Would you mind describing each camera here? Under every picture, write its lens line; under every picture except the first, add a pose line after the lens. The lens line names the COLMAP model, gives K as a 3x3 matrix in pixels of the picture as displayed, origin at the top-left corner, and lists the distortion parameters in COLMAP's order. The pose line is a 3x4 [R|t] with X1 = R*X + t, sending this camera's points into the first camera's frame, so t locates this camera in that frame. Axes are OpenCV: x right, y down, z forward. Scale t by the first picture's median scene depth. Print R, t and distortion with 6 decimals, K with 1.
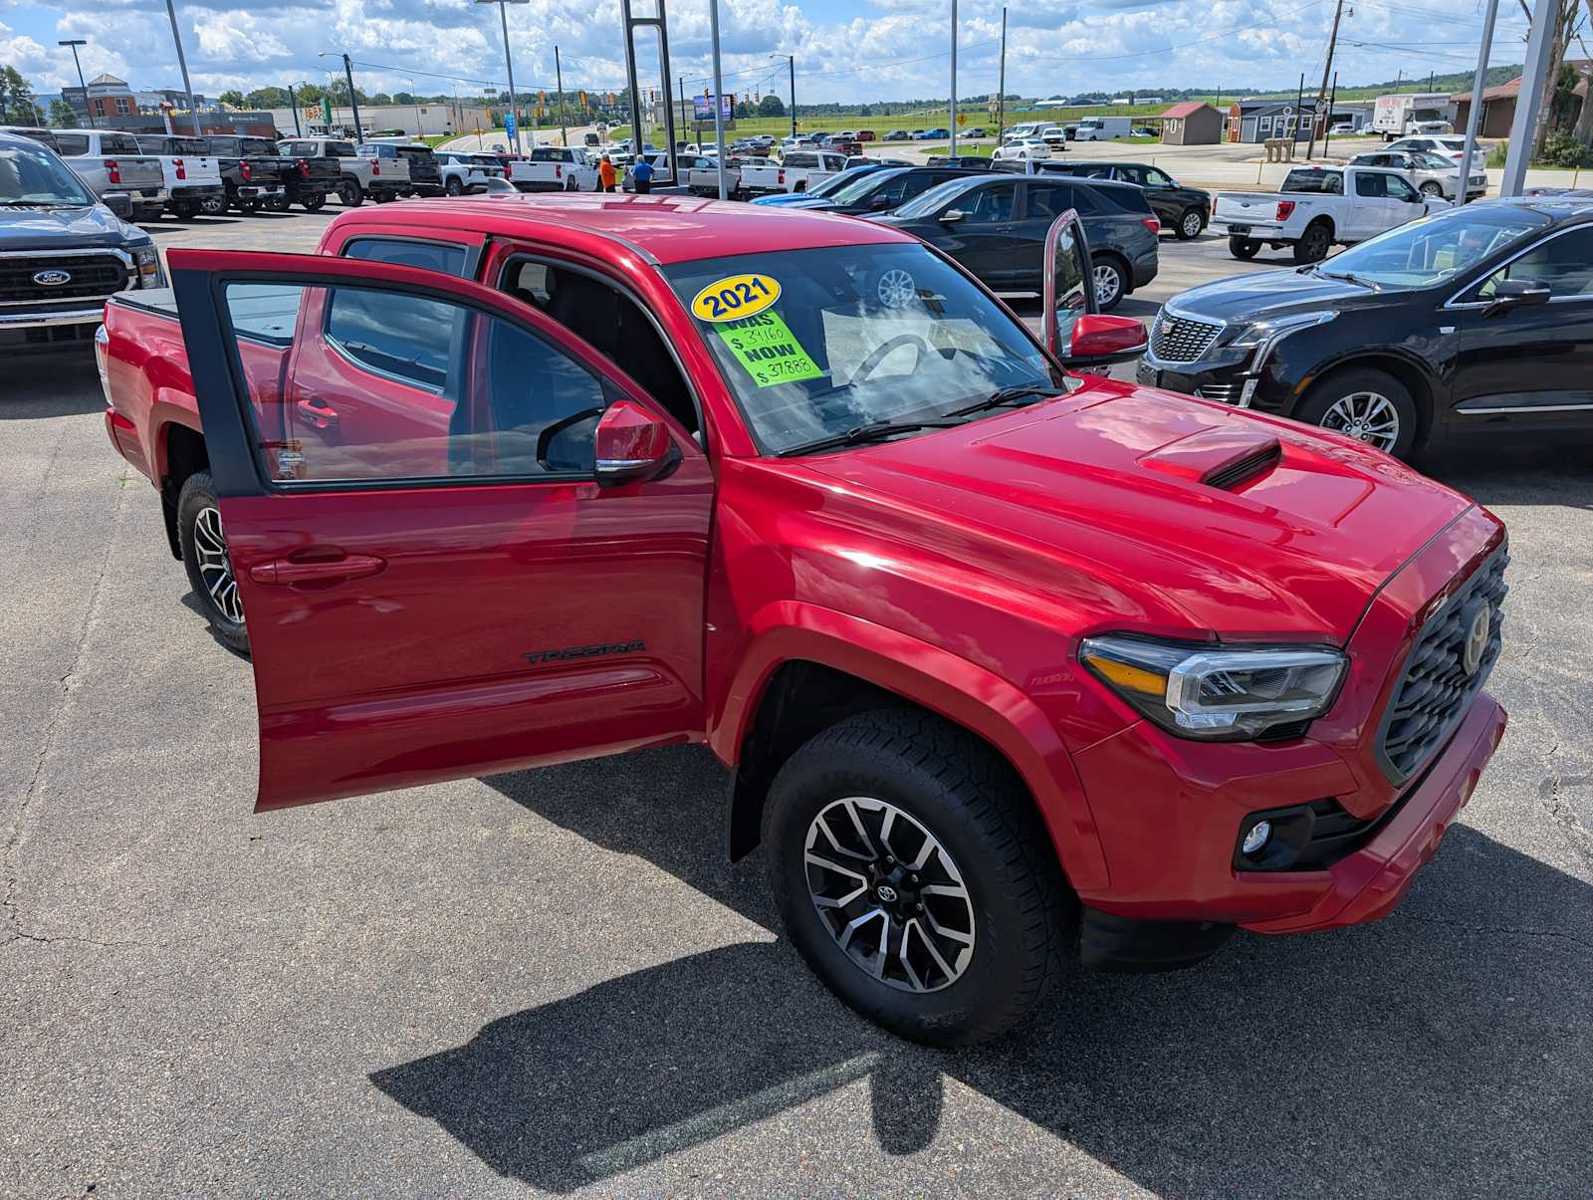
lens RADIAL K [[1149.3, 0, 781.5], [0, 1149.3, 602.8], [0, 0, 1]] dist [0.012858, -0.007905]
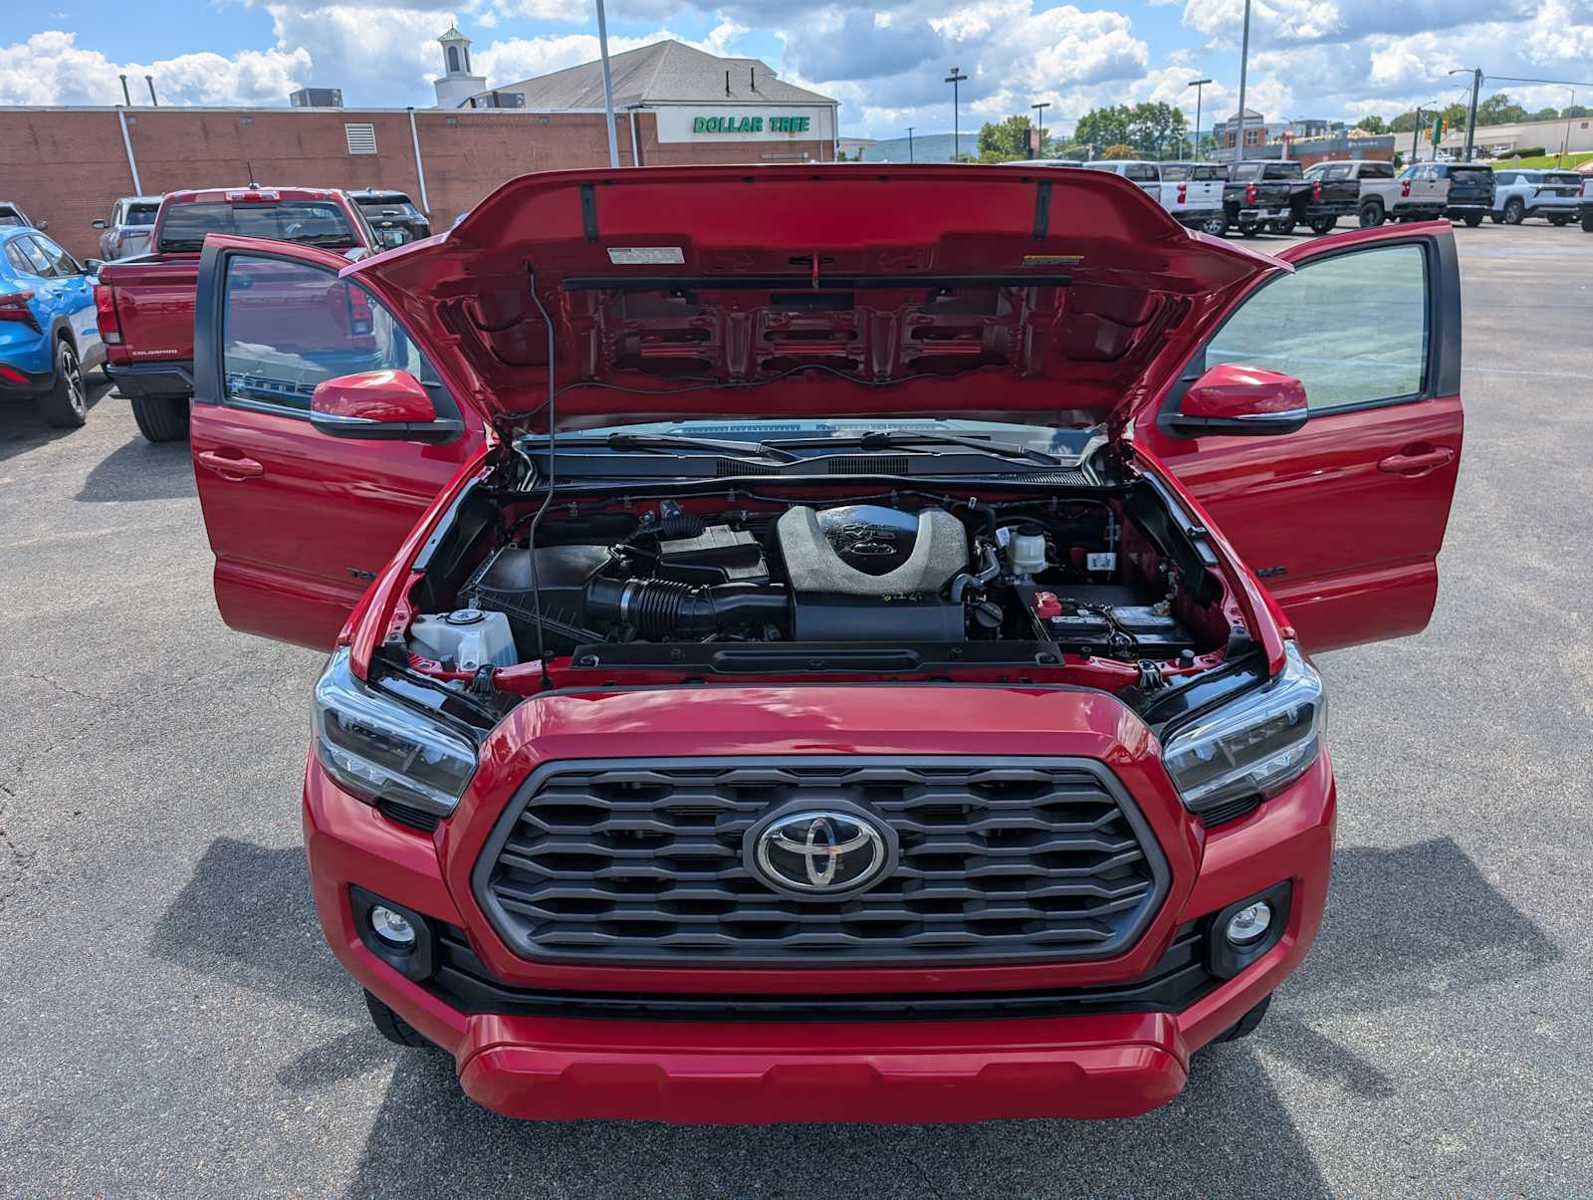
lens RADIAL K [[1149.3, 0, 782.8], [0, 1149.3, 602.8], [0, 0, 1]] dist [0.012858, -0.007905]
pose [[0.650987, 0.242528, -0.719302, 0.542366], [-0.256663, 0.962102, 0.092107, -0.084932], [0.714381, 0.124658, 0.688564, 0.273030]]
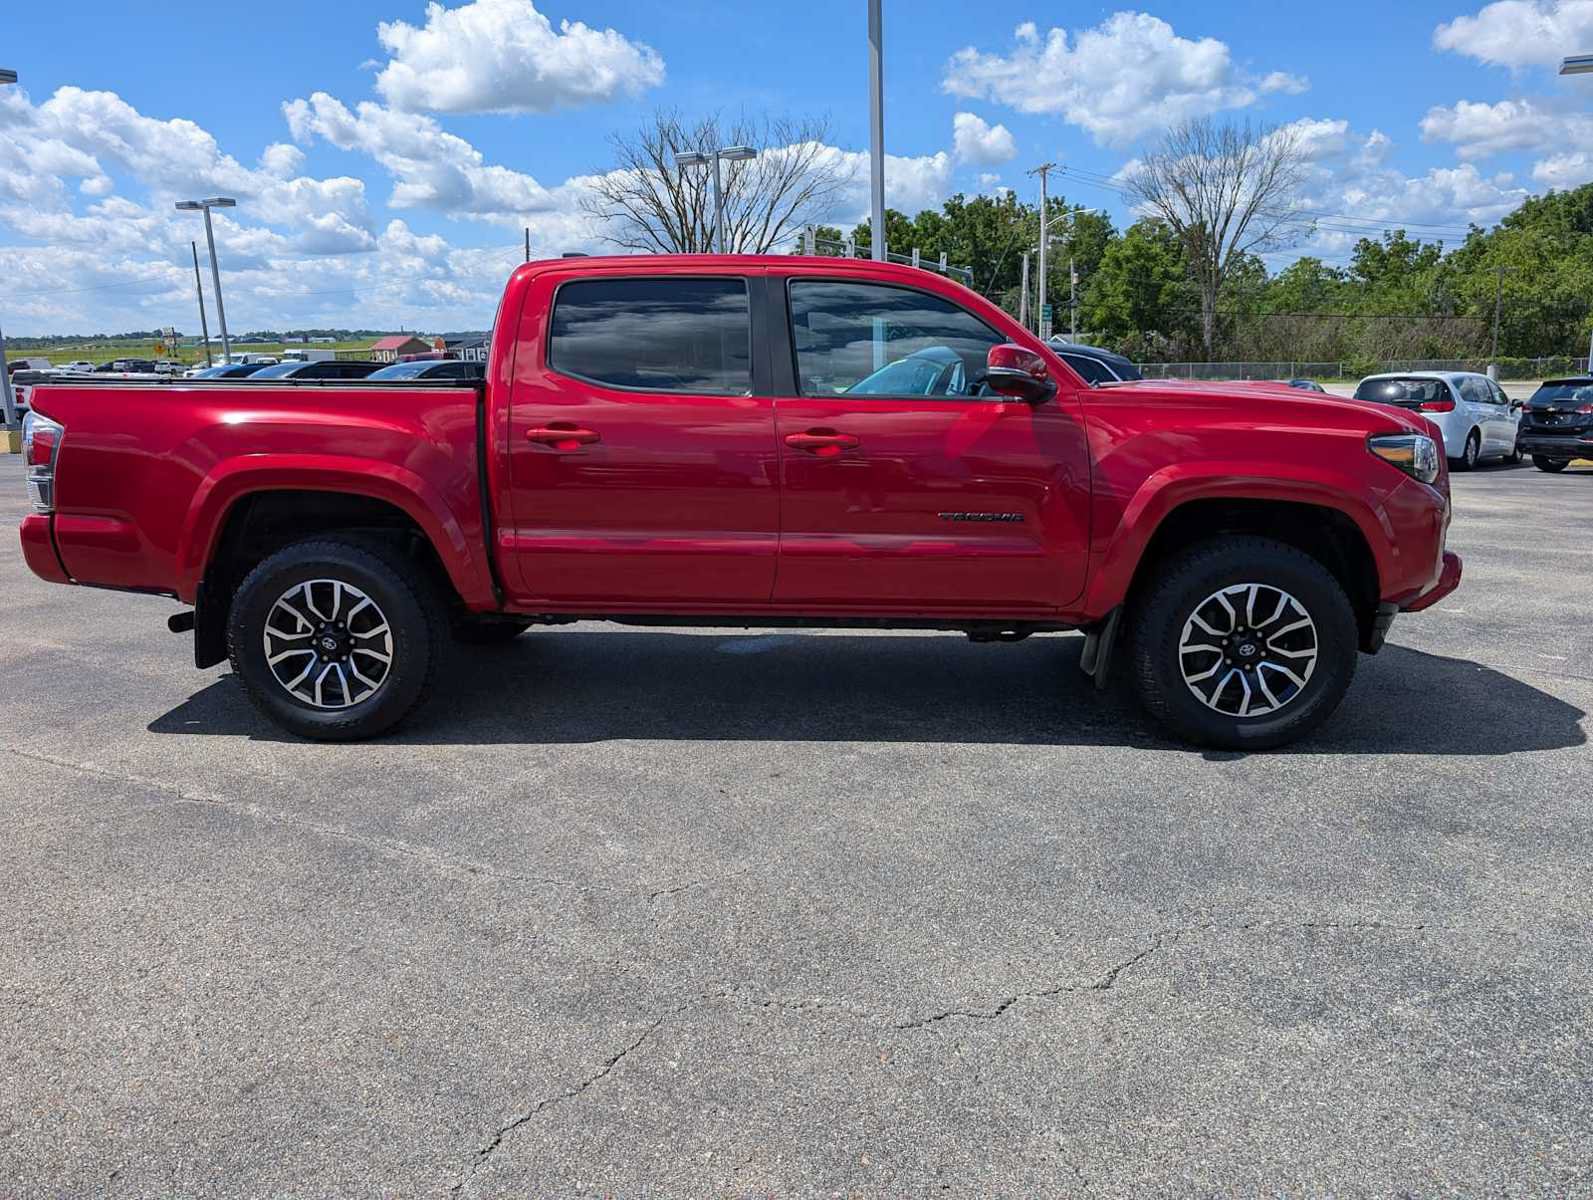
lens RADIAL K [[1149.3, 0, 794.0], [0, 1149.3, 599.4], [0, 0, 1]] dist [0.012858, -0.007905]
pose [[0.784502, -0.126400, 0.607108, -0.720198], [0.239121, 0.964955, -0.108088, 0.115427], [-0.572169, 0.229968, 0.787234, 0.067372]]
